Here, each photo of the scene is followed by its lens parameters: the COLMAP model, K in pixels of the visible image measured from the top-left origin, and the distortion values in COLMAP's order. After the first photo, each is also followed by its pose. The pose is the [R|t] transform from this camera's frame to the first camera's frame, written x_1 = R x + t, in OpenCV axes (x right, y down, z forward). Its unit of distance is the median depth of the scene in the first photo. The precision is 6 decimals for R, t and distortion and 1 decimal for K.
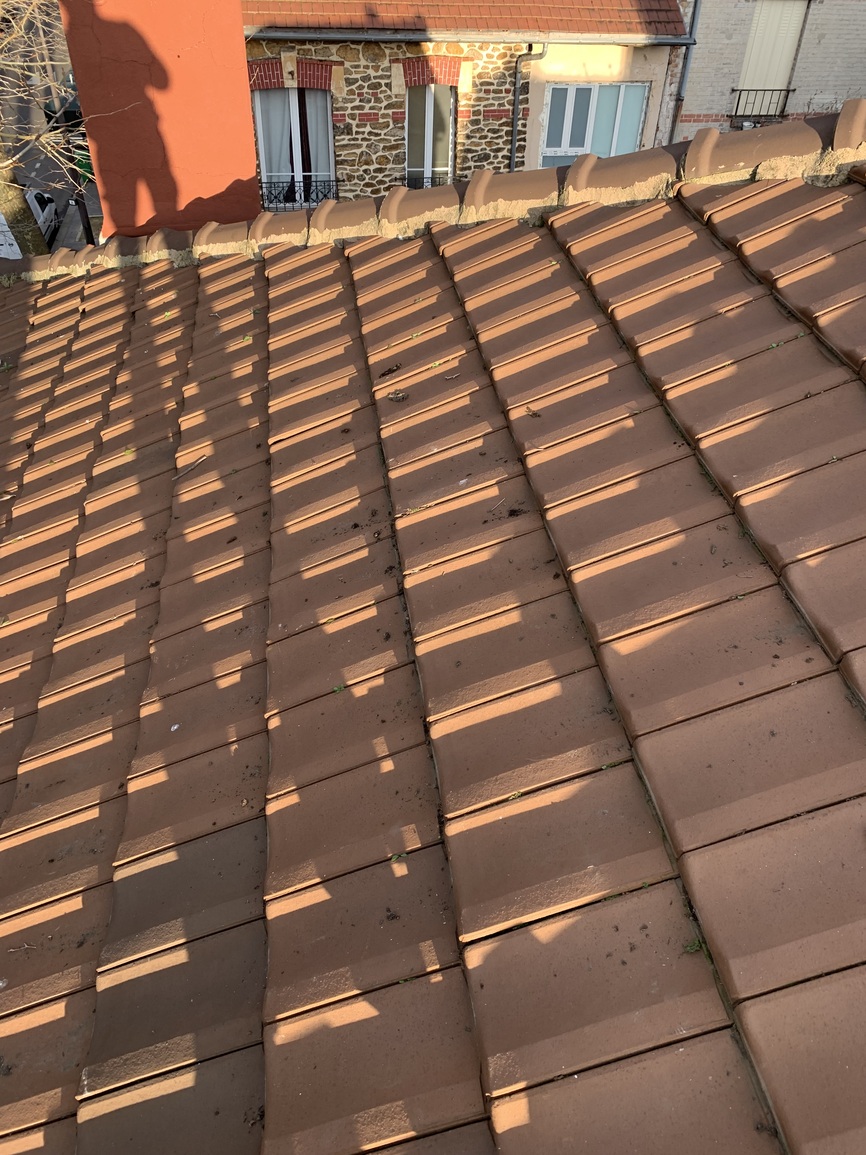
lens RADIAL K [[874.4, 0, 436.7], [0, 874.4, 582.4], [0, 0, 1]] dist [0.012143, -0.013149]
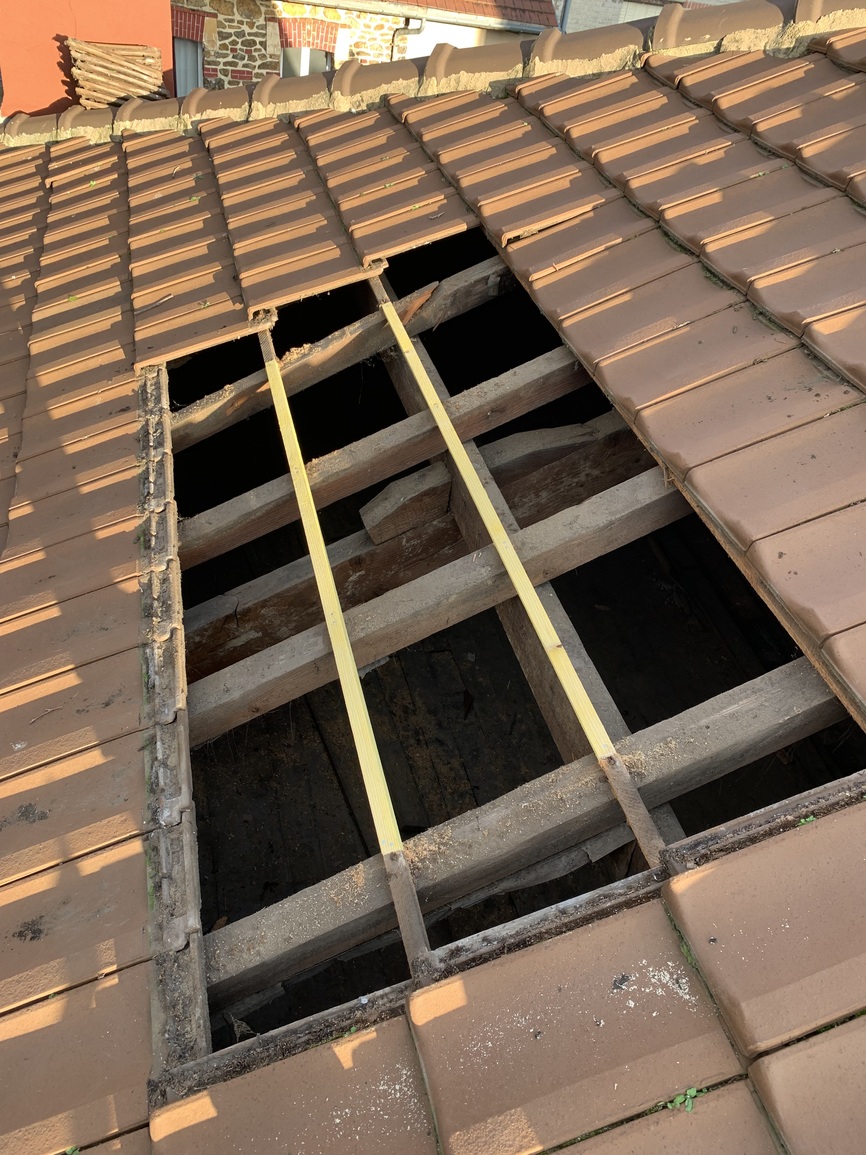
lens RADIAL K [[874.4, 0, 441.5], [0, 874.4, 568.4], [0, 0, 1]] dist [0.012143, -0.013149]
pose [[0.986387, 0.012271, 0.163983, -0.116365], [-0.012594, 0.999920, 0.000933, 0.145523], [-0.163959, -0.002986, 0.986463, -0.002839]]
